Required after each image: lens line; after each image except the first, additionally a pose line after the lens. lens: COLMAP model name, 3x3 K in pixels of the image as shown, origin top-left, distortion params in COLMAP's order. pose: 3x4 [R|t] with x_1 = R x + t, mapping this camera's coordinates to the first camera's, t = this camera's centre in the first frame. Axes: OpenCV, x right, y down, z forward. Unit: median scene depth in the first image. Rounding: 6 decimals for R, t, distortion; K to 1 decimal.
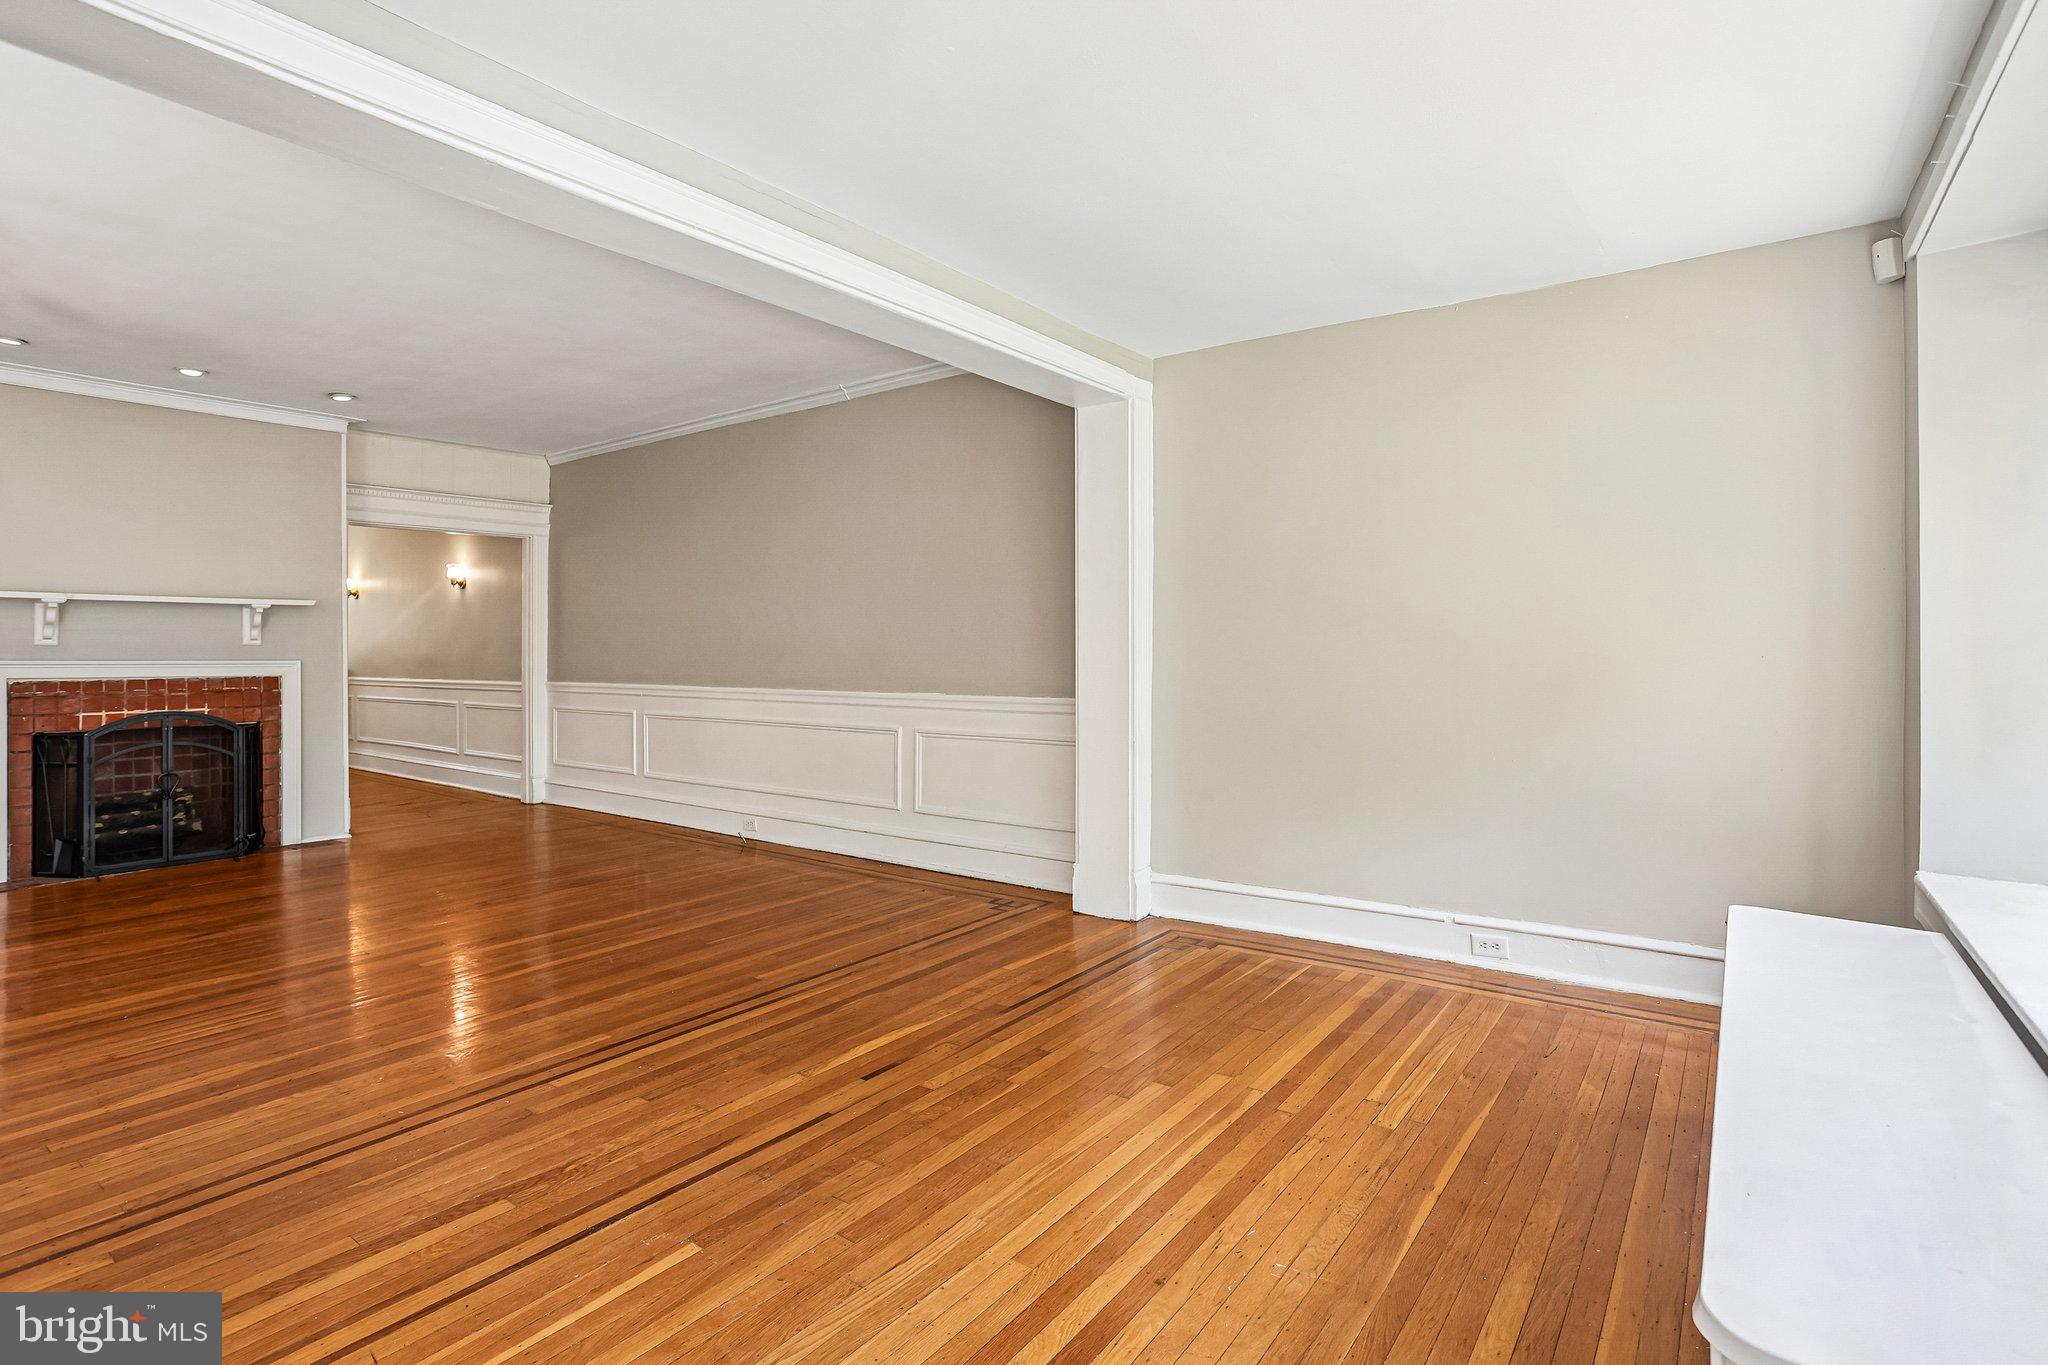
lens RADIAL K [[995.3, 0, 1024.3], [0, 995.3, 672.4], [0, 0, 1]] dist [-0.048207, 0.016212]
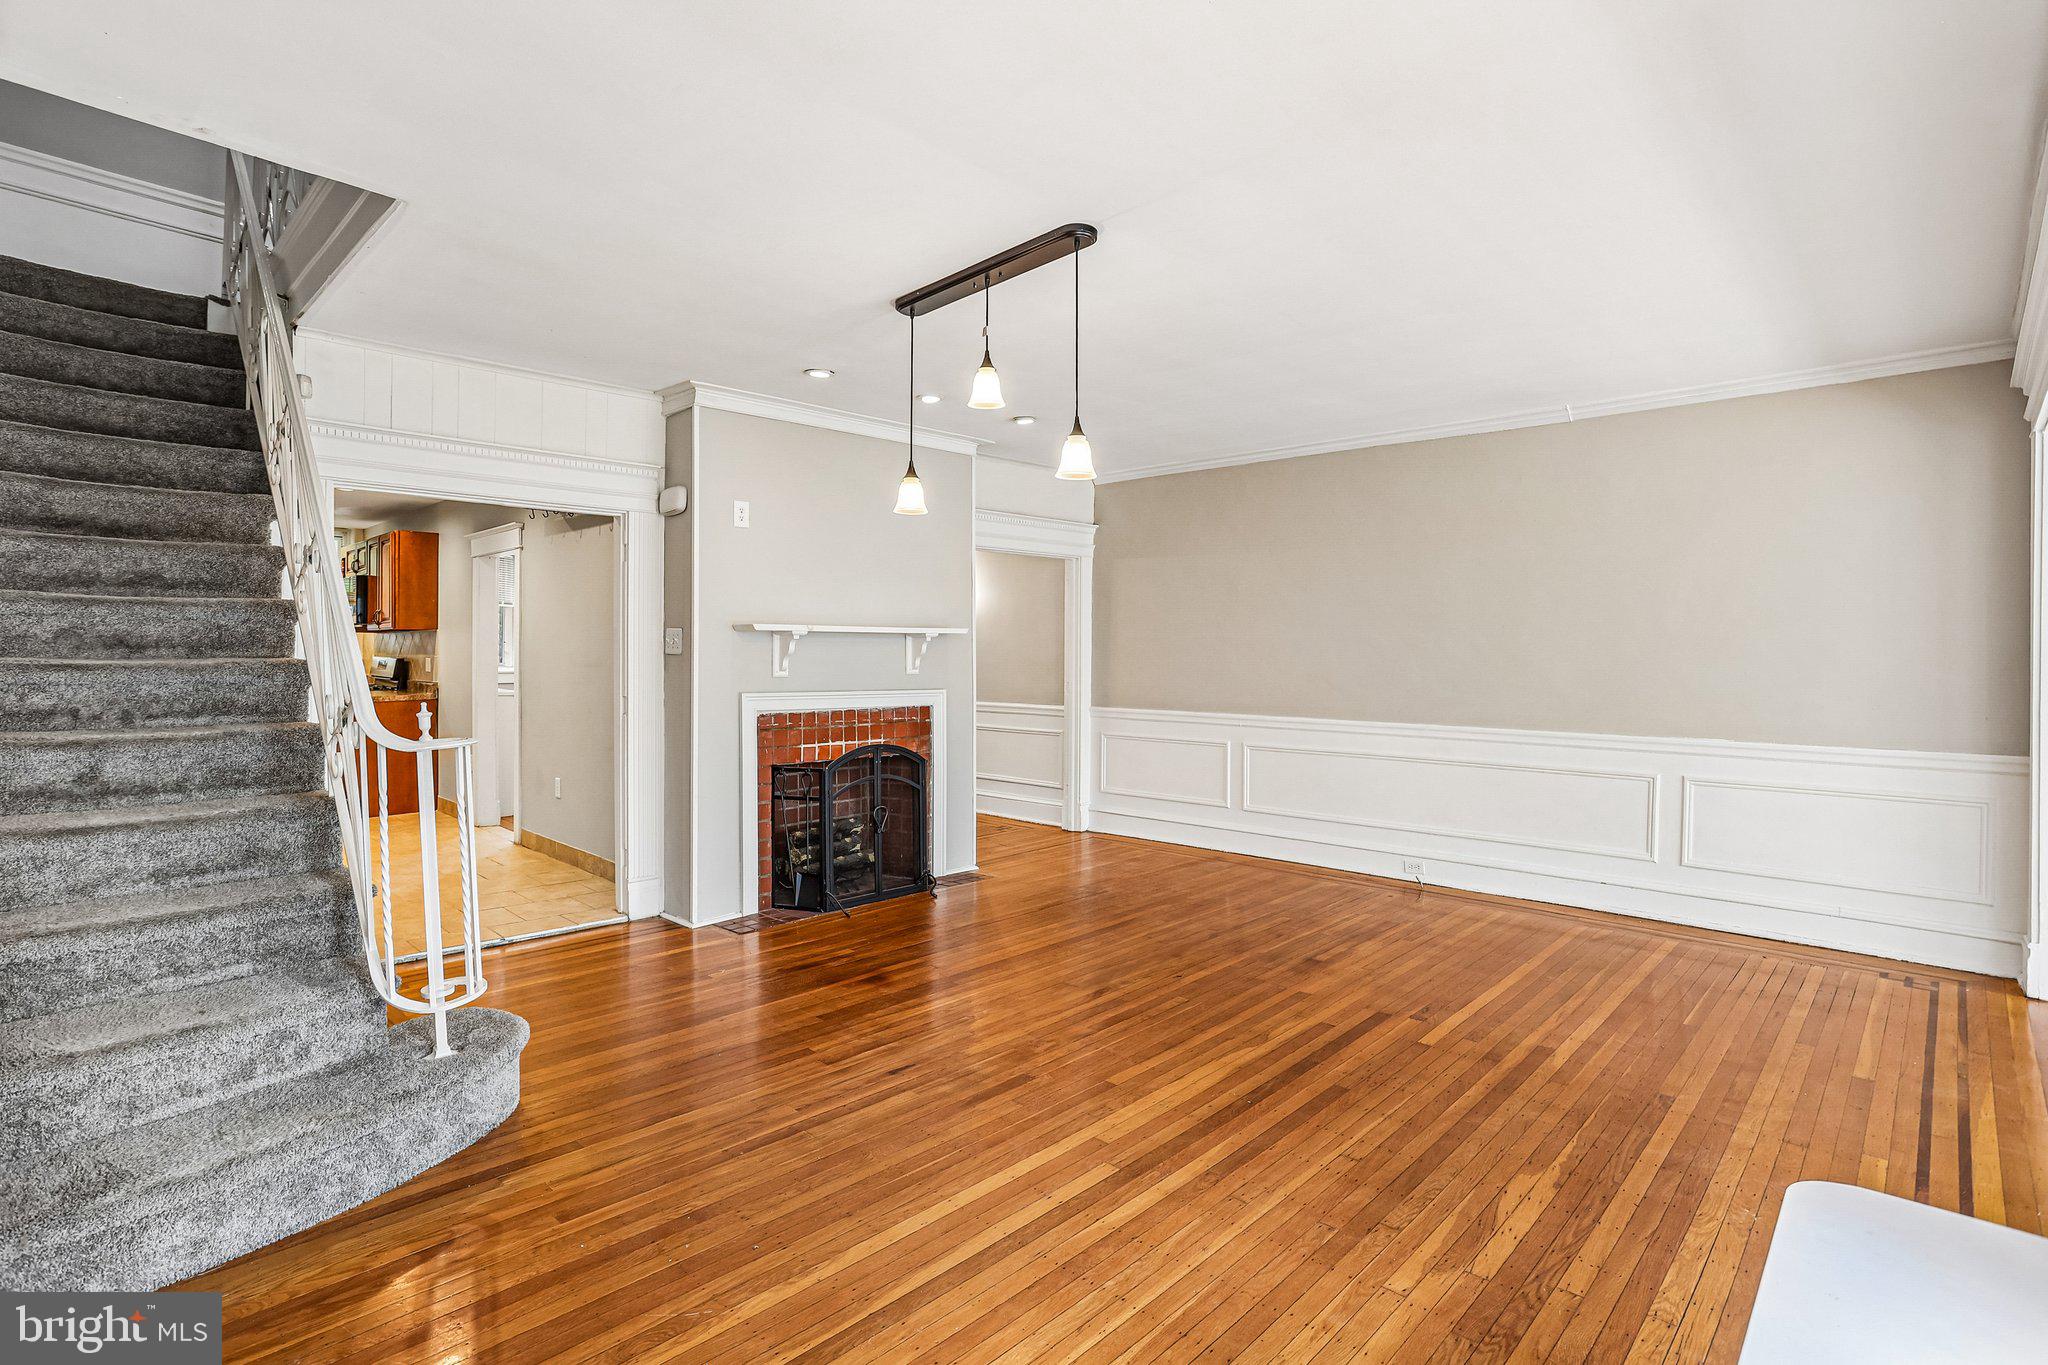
lens RADIAL K [[995.3, 0, 1009.5], [0, 995.3, 678.9], [0, 0, 1]] dist [-0.048207, 0.016212]
pose [[0.989265, 0.010330, -0.145764, -0.559083], [-0.009323, 0.999928, 0.007591, -0.032226], [0.145832, -0.006150, 0.989290, 0.016777]]
